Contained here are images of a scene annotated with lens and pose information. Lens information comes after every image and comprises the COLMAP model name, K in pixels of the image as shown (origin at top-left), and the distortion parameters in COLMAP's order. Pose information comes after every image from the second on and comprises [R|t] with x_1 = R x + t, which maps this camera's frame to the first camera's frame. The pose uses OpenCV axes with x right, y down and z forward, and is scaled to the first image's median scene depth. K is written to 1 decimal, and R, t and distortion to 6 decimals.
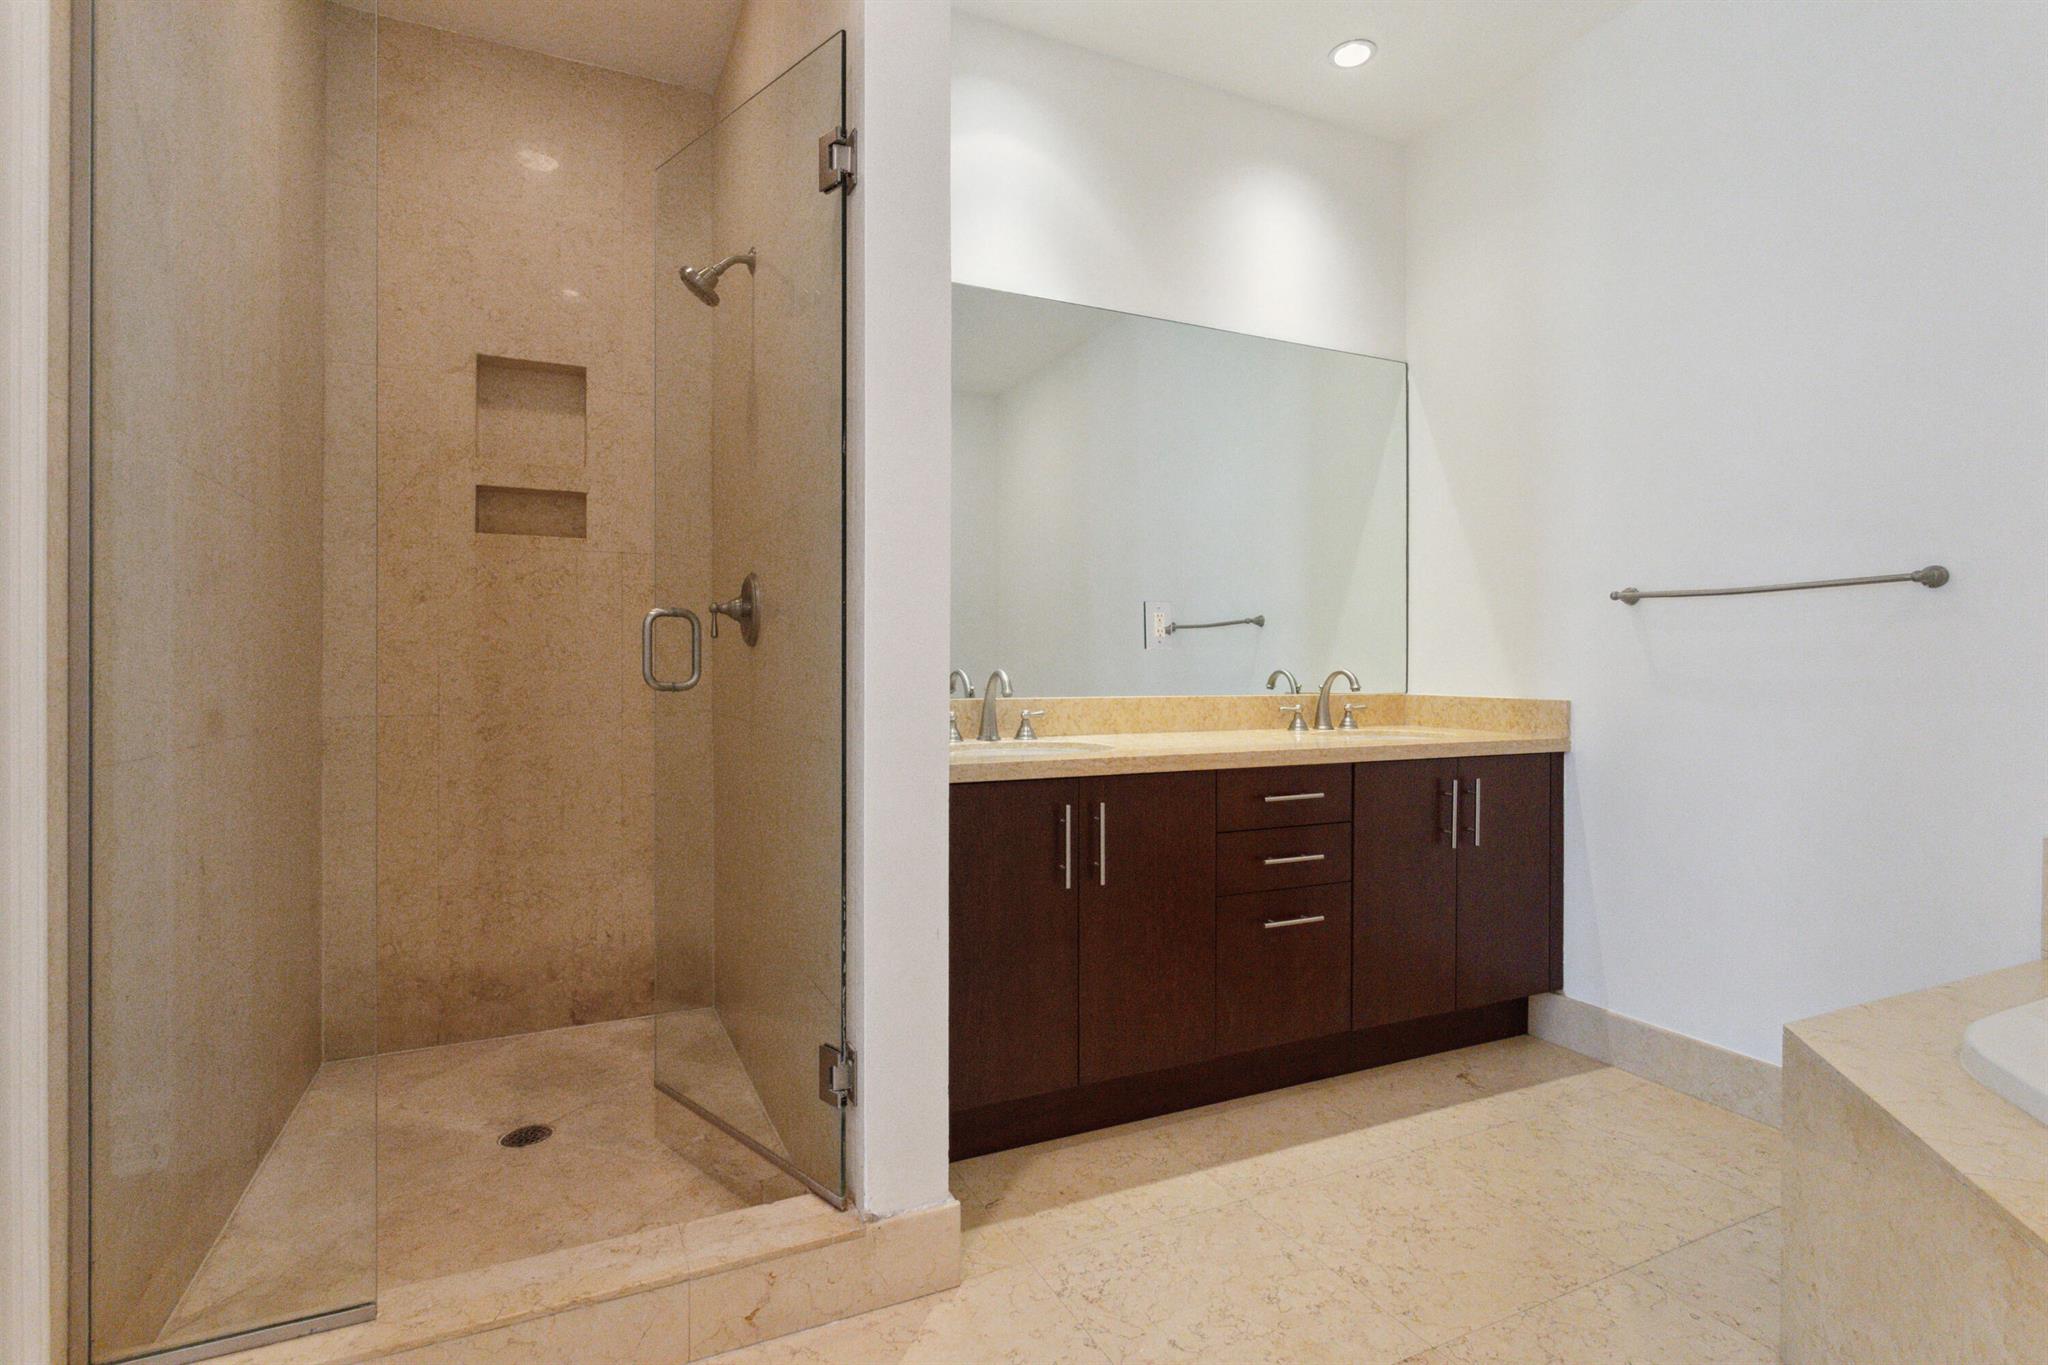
lens RADIAL K [[975.1, 0, 1034.9], [0, 975.1, 670.8], [0, 0, 1]] dist [-0.002798, -0.001710]
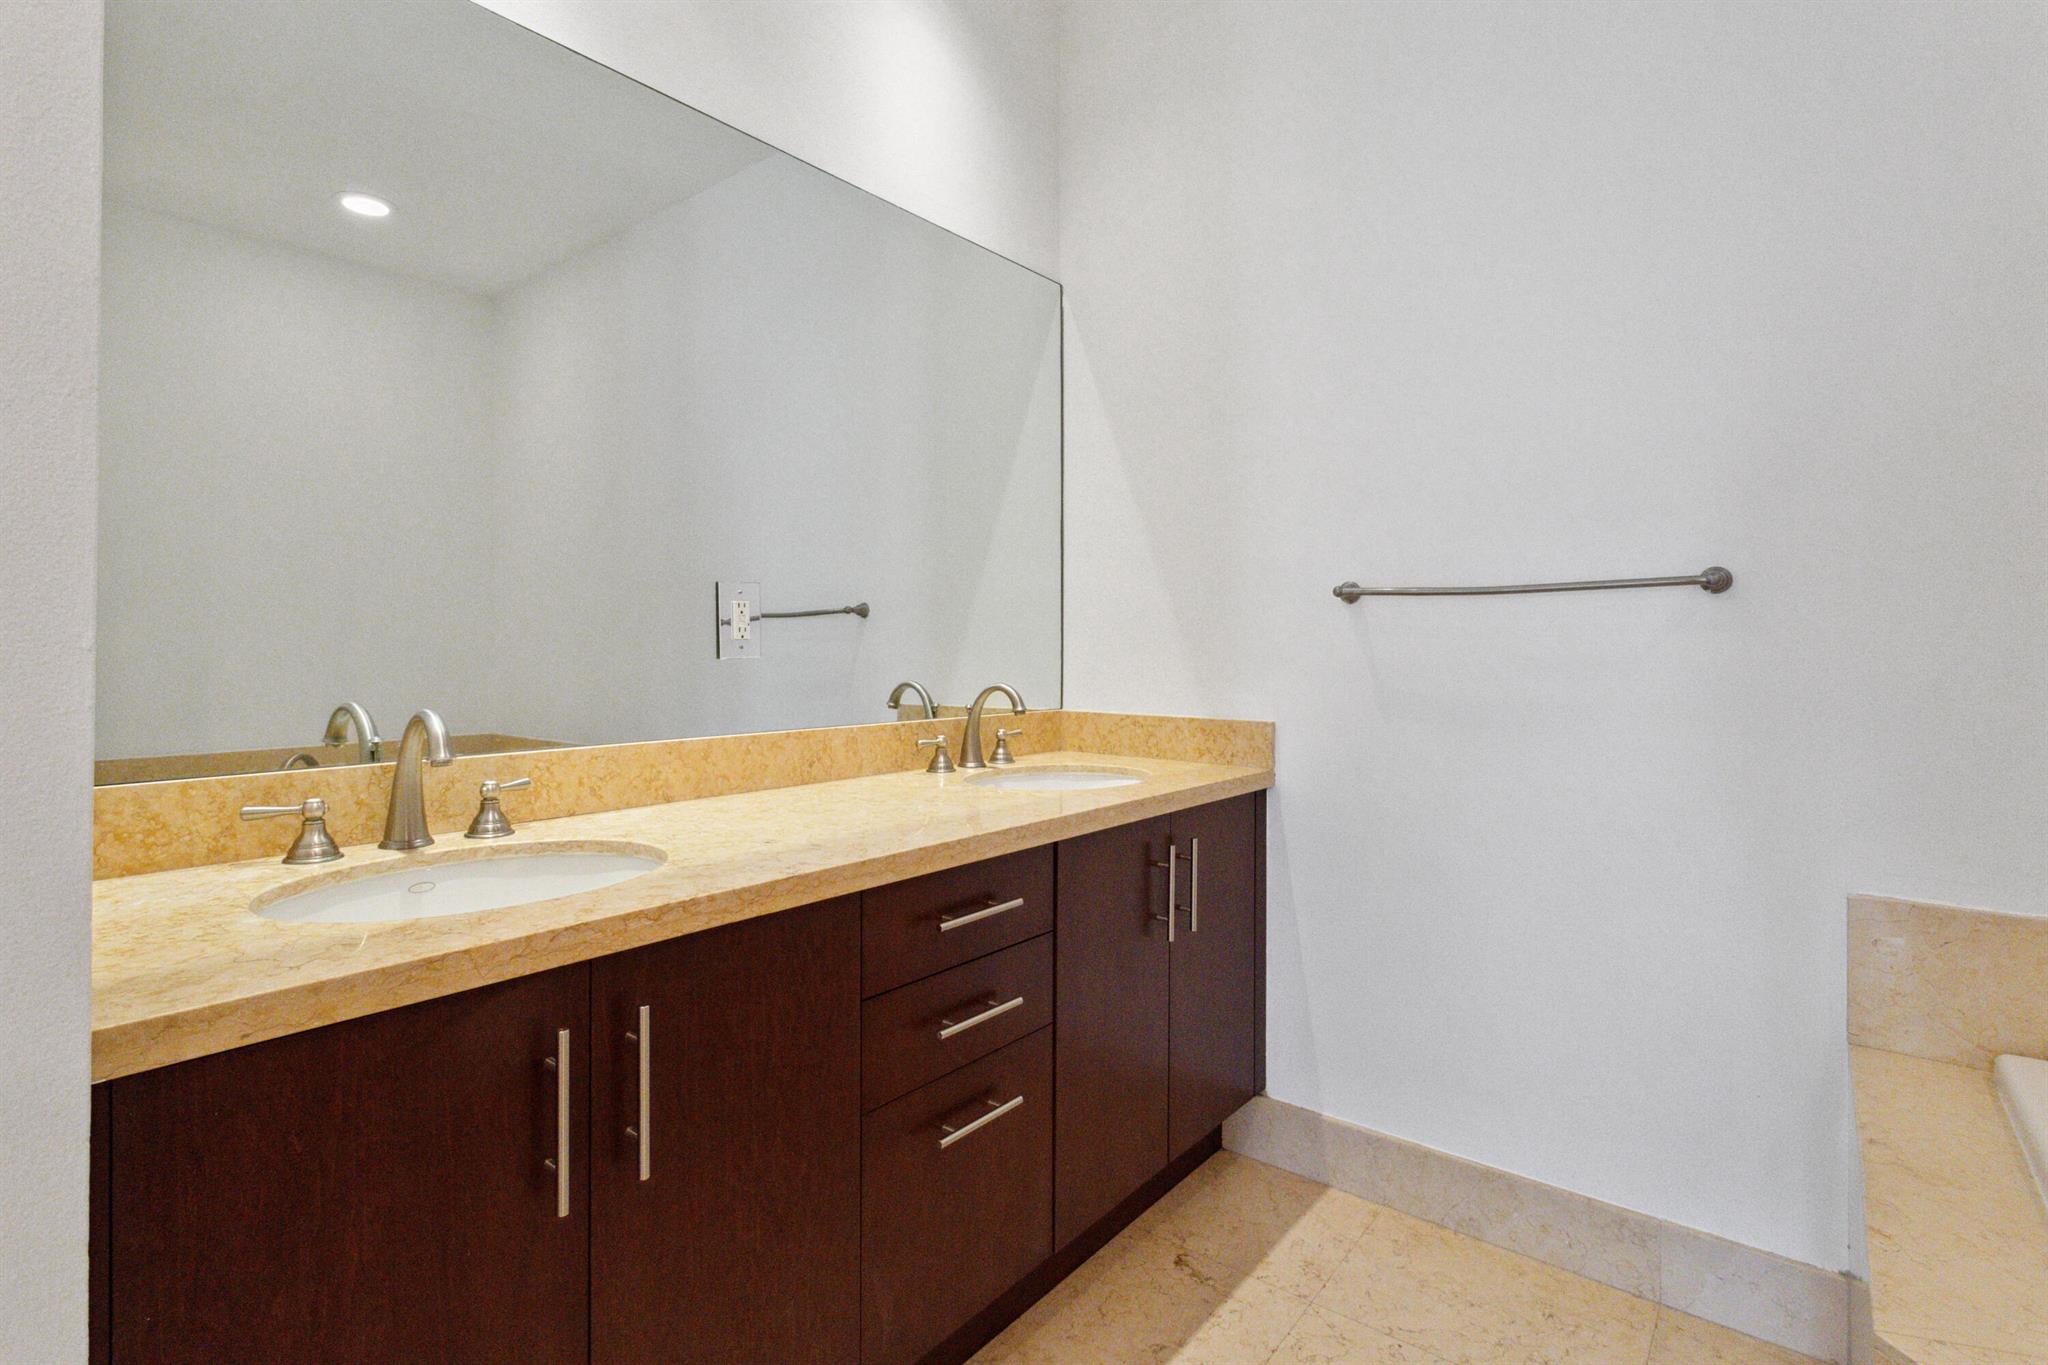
lens RADIAL K [[975.1, 0, 1007.6], [0, 975.1, 638.2], [0, 0, 1]] dist [-0.002798, -0.001710]
pose [[0.909618, 0.003810, 0.415429, 0.024469], [0.001320, 0.999926, -0.012061, -0.028364], [-0.415444, 0.011519, 0.909546, 0.371807]]
